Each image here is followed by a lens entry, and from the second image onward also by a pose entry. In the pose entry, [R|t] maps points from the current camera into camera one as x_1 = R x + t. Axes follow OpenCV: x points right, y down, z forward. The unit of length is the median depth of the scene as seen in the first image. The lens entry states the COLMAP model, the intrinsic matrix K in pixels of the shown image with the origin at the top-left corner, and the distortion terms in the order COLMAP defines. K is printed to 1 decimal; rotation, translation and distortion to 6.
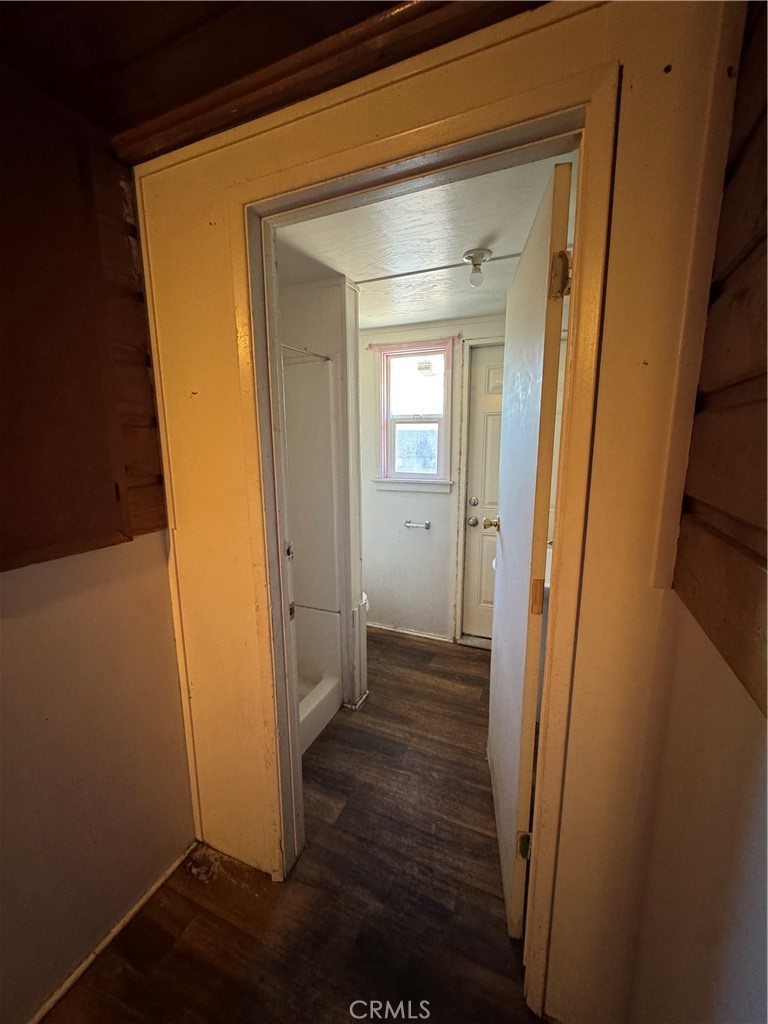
lens RADIAL K [[405.0, 0, 384.0], [0, 405.0, 512.0], [0, 0, 1]] dist [-0.008677, 0.000210]
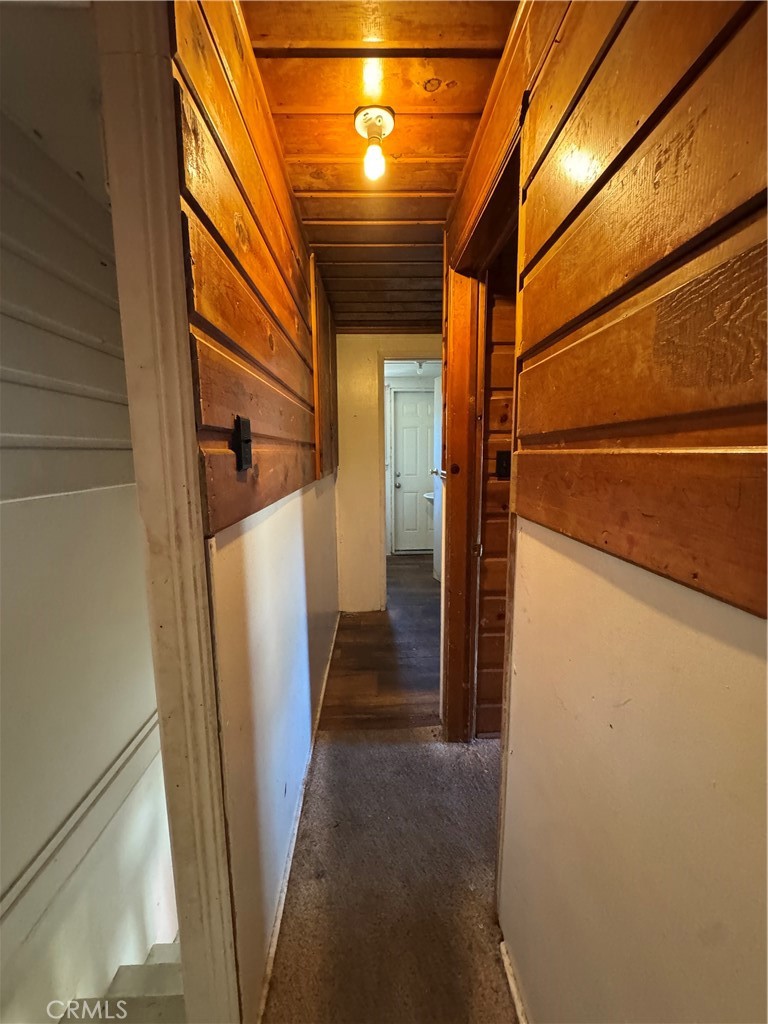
lens RADIAL K [[405.0, 0, 384.0], [0, 405.0, 512.0], [0, 0, 1]] dist [-0.008677, 0.000210]
pose [[0.905747, -0.063411, 0.419048, -0.985522], [0.081780, 0.996311, -0.026000, 0.298725], [-0.415854, 0.057819, 0.907592, -1.003467]]
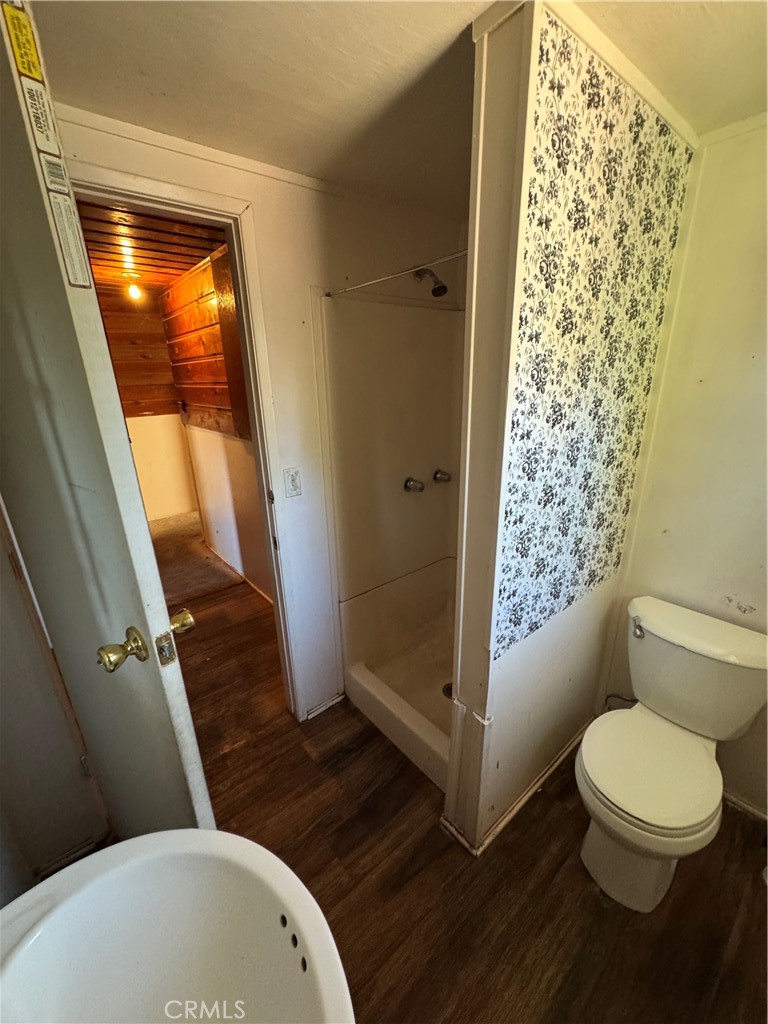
lens RADIAL K [[405.0, 0, 384.0], [0, 405.0, 512.0], [0, 0, 1]] dist [-0.008677, 0.000210]
pose [[-0.452428, 0.301284, -0.839367, 0.483098], [-0.135450, 0.907070, 0.398594, -0.285481], [0.881454, 0.294028, -0.369575, 1.299720]]
